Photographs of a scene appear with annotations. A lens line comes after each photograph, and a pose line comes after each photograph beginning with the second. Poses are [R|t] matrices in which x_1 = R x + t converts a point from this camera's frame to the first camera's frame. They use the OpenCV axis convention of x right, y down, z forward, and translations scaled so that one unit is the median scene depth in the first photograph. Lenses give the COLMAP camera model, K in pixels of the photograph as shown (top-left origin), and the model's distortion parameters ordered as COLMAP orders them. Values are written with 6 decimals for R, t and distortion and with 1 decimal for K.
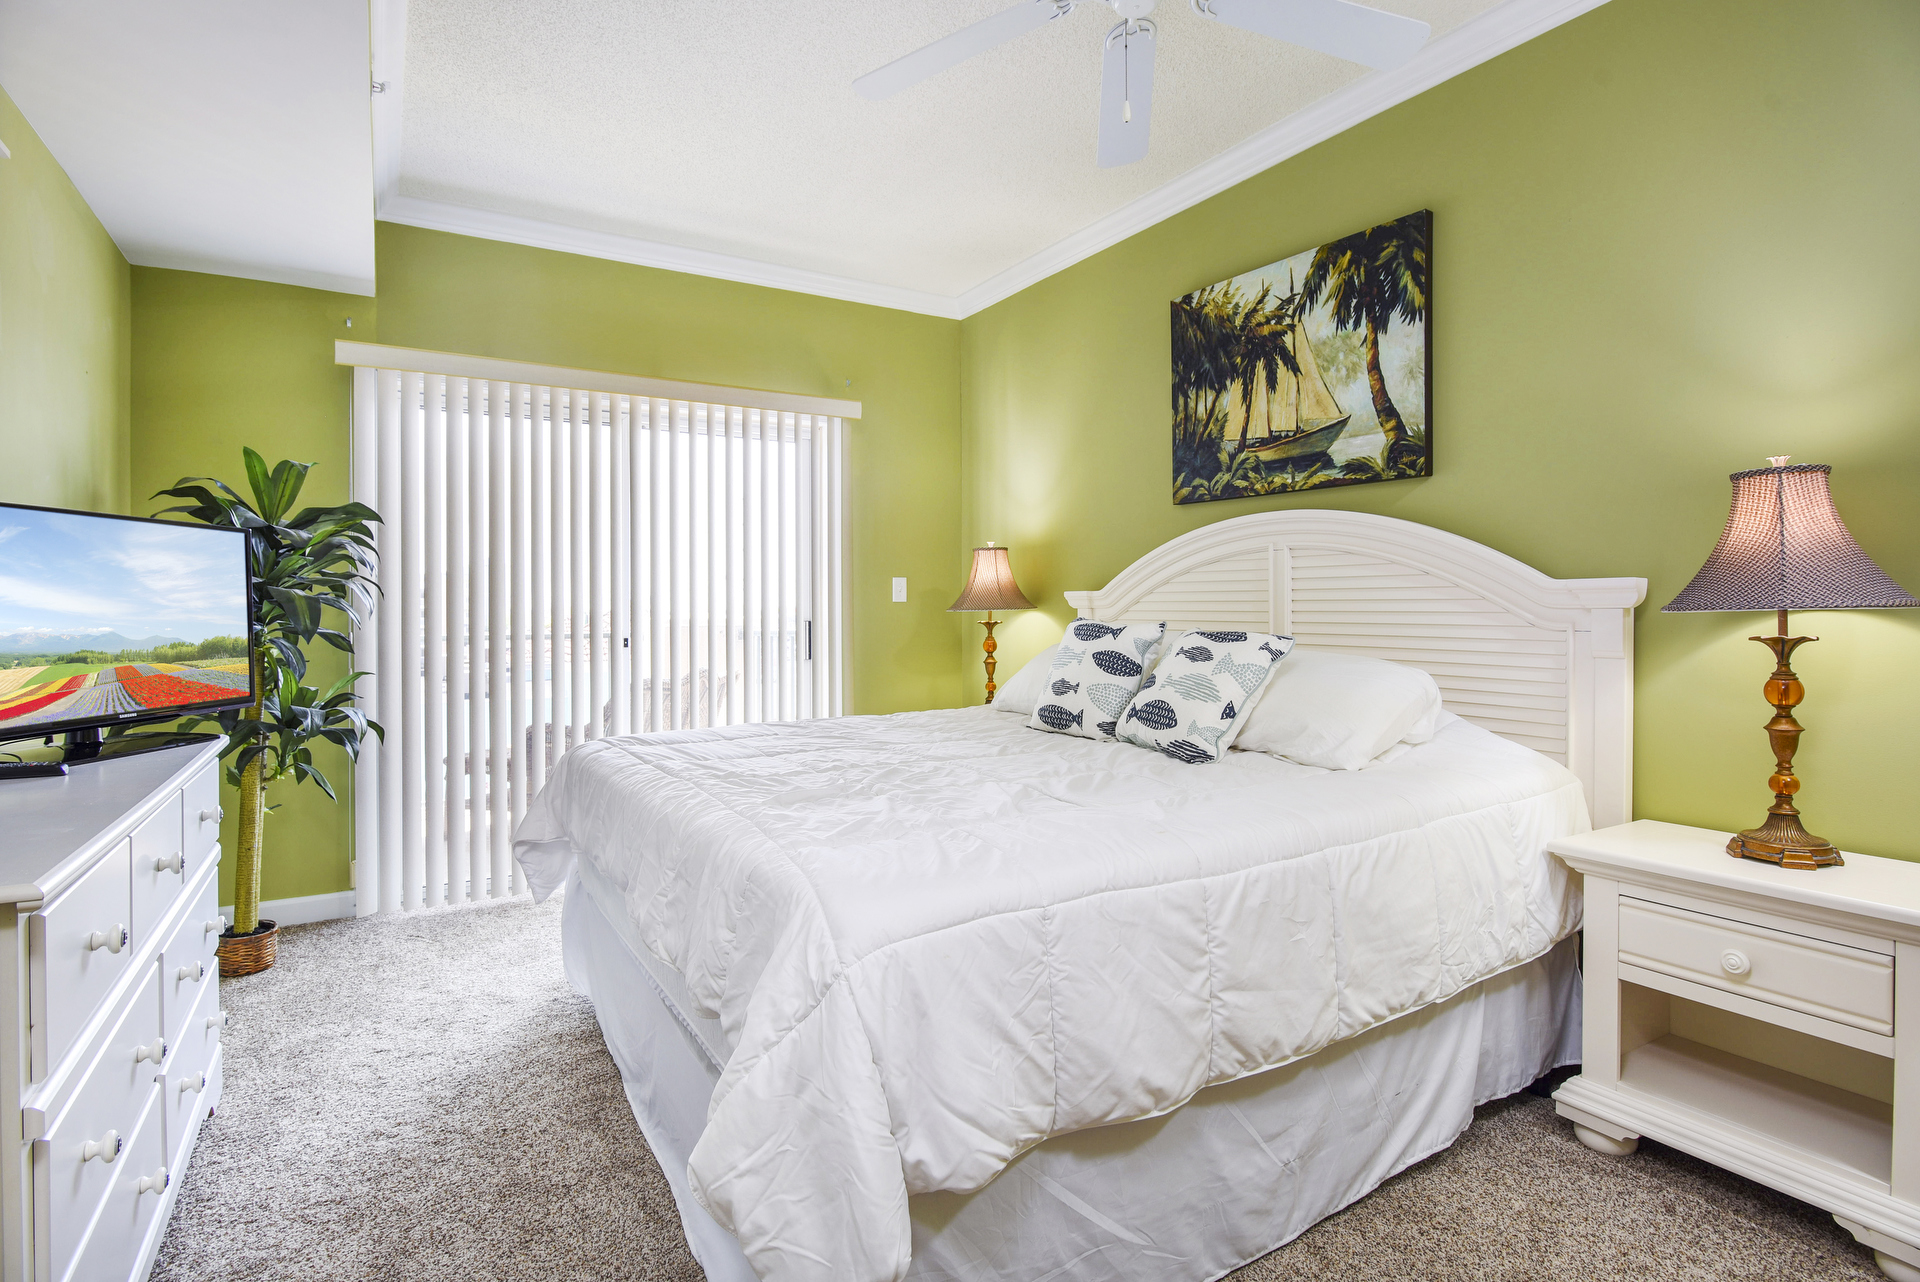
lens RADIAL K [[951.9, 0, 972.3], [0, 951.9, 636.3], [0, 0, 1]] dist [-0.019050, -0.000406]
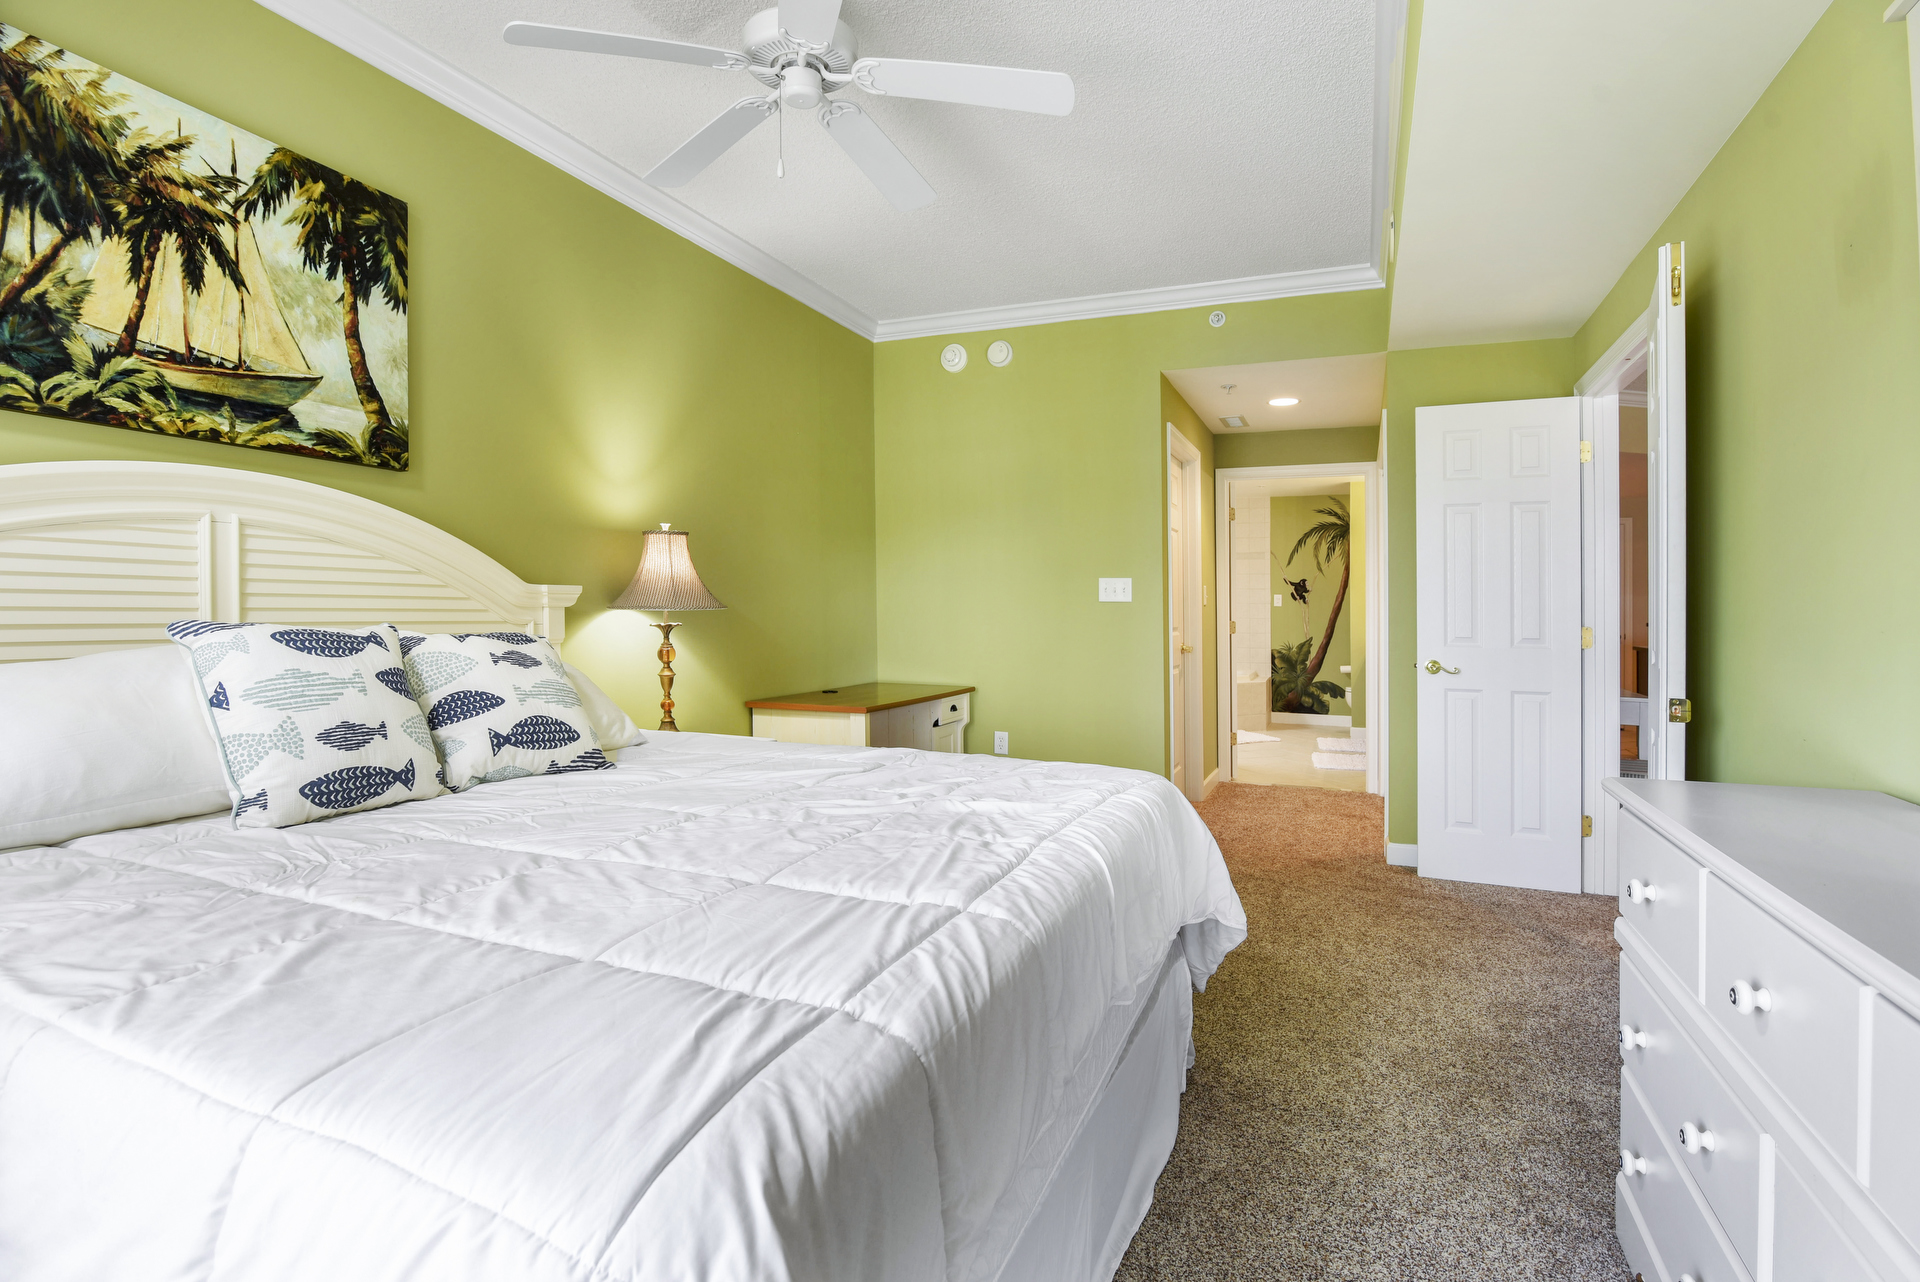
lens RADIAL K [[951.9, 0, 963.0], [0, 951.9, 601.4], [0, 0, 1]] dist [-0.019050, -0.000406]
pose [[-0.579348, 0.003043, 0.815074, -0.600737], [0.015552, 0.999852, 0.007321, -0.029193], [-0.814932, 0.016917, -0.579310, 0.998592]]
